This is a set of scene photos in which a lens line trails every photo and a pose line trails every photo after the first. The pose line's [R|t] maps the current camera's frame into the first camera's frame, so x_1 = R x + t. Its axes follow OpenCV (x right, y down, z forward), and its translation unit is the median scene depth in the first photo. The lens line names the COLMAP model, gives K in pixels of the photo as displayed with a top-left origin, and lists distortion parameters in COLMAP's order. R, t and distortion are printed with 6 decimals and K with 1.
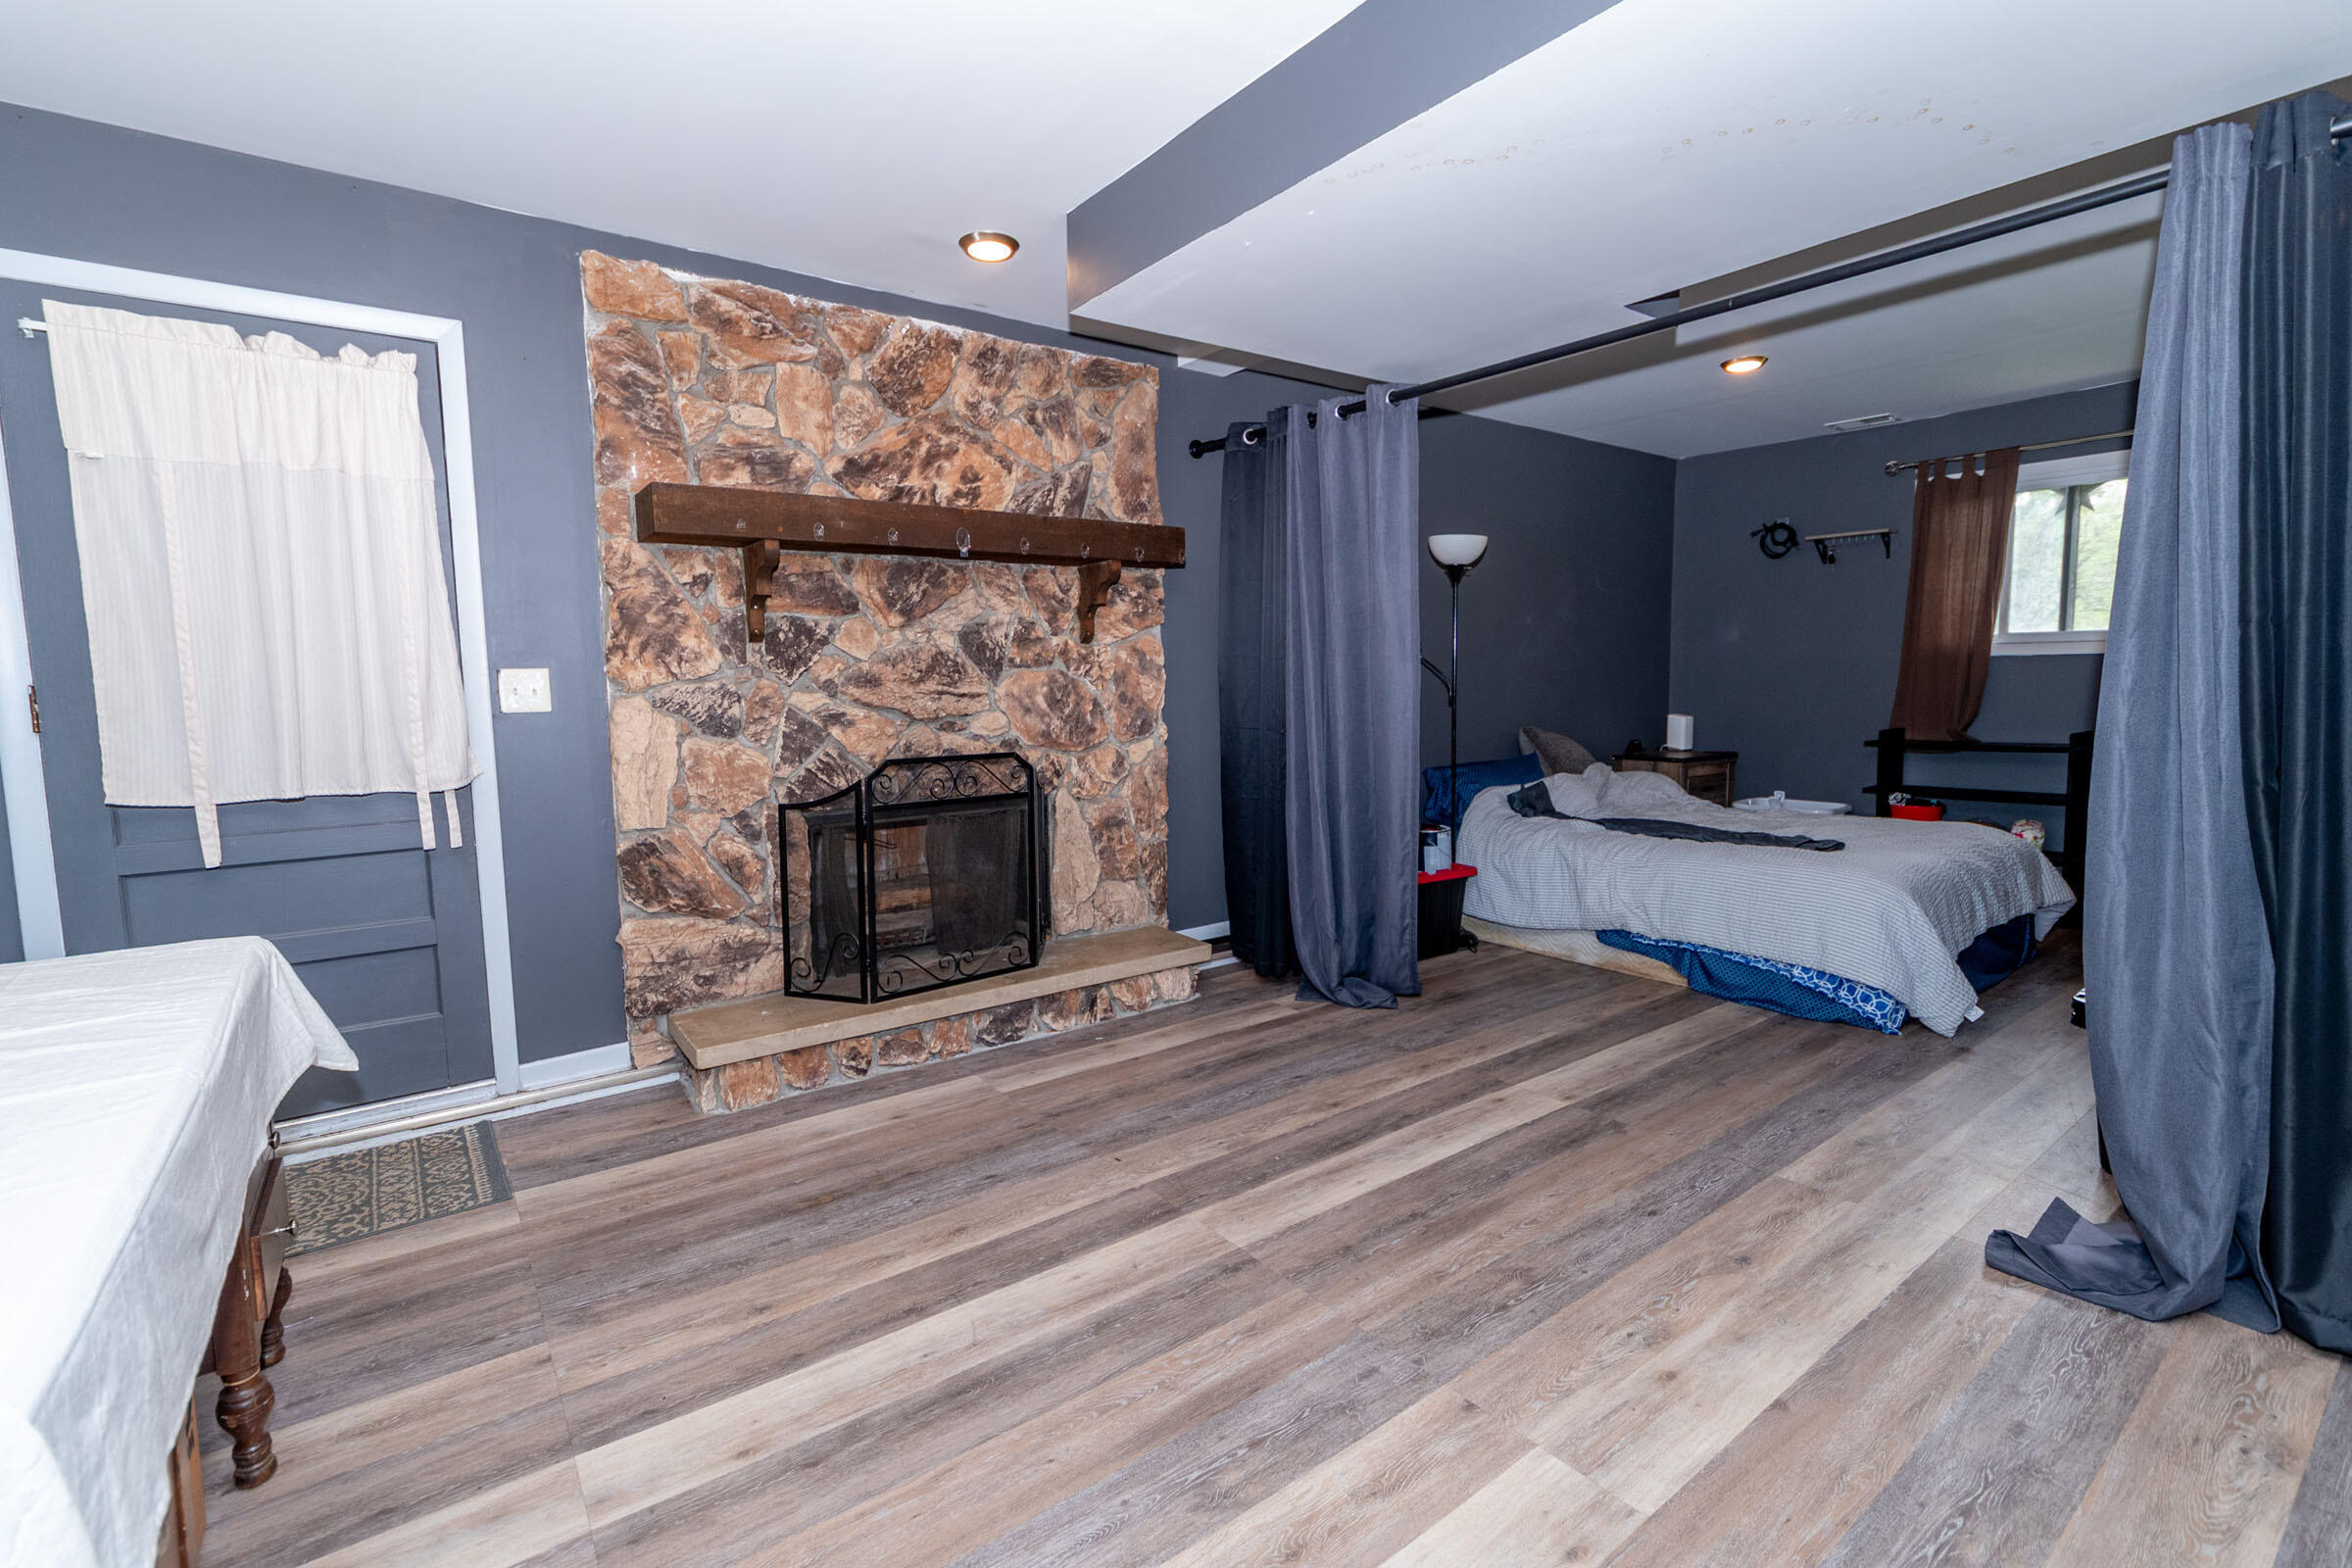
lens RADIAL K [[1031.2, 0, 1155.0], [0, 1031.2, 773.0], [0, 0, 1]] dist [0.002469, -0.000144]
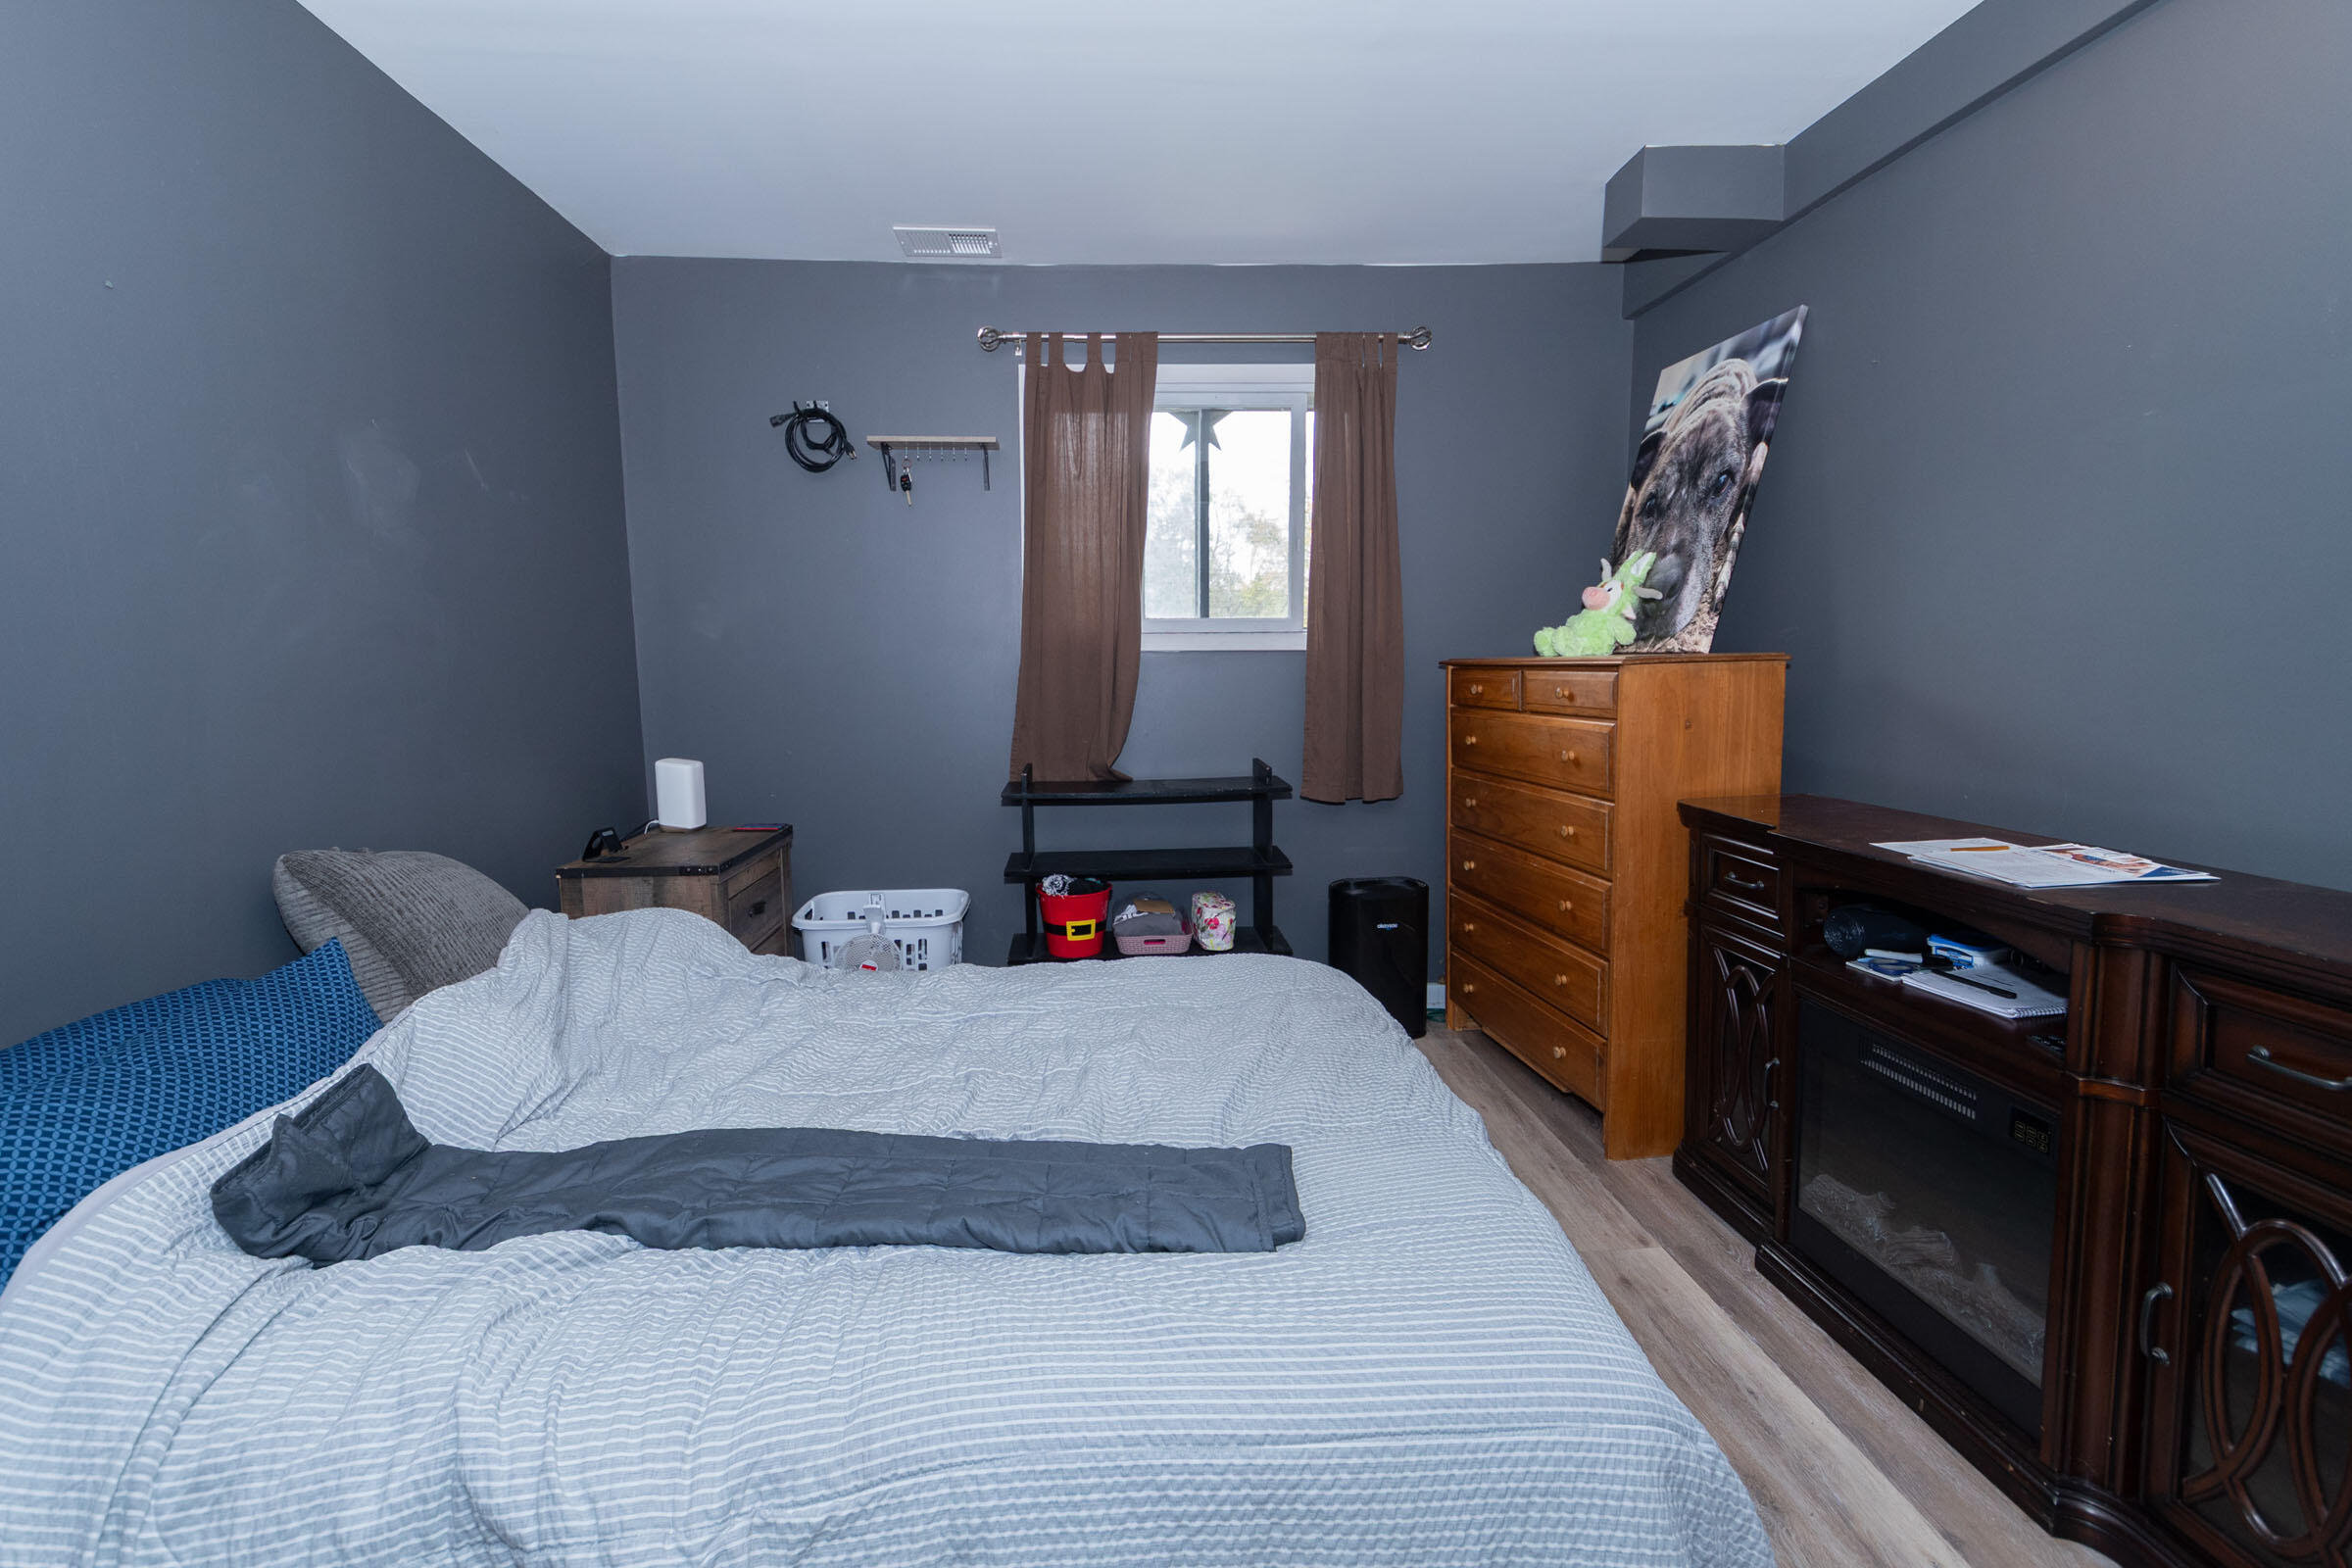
lens RADIAL K [[1045.4, 0, 1147.3], [0, 1045.4, 772.3], [0, 0, 1]] dist [0.016925, -0.010251]
pose [[0.545010, -0.082697, 0.834341, 0.237925], [0.074509, 0.995964, 0.050046, -0.067697], [-0.835112, 0.034890, 0.548972, 0.609456]]
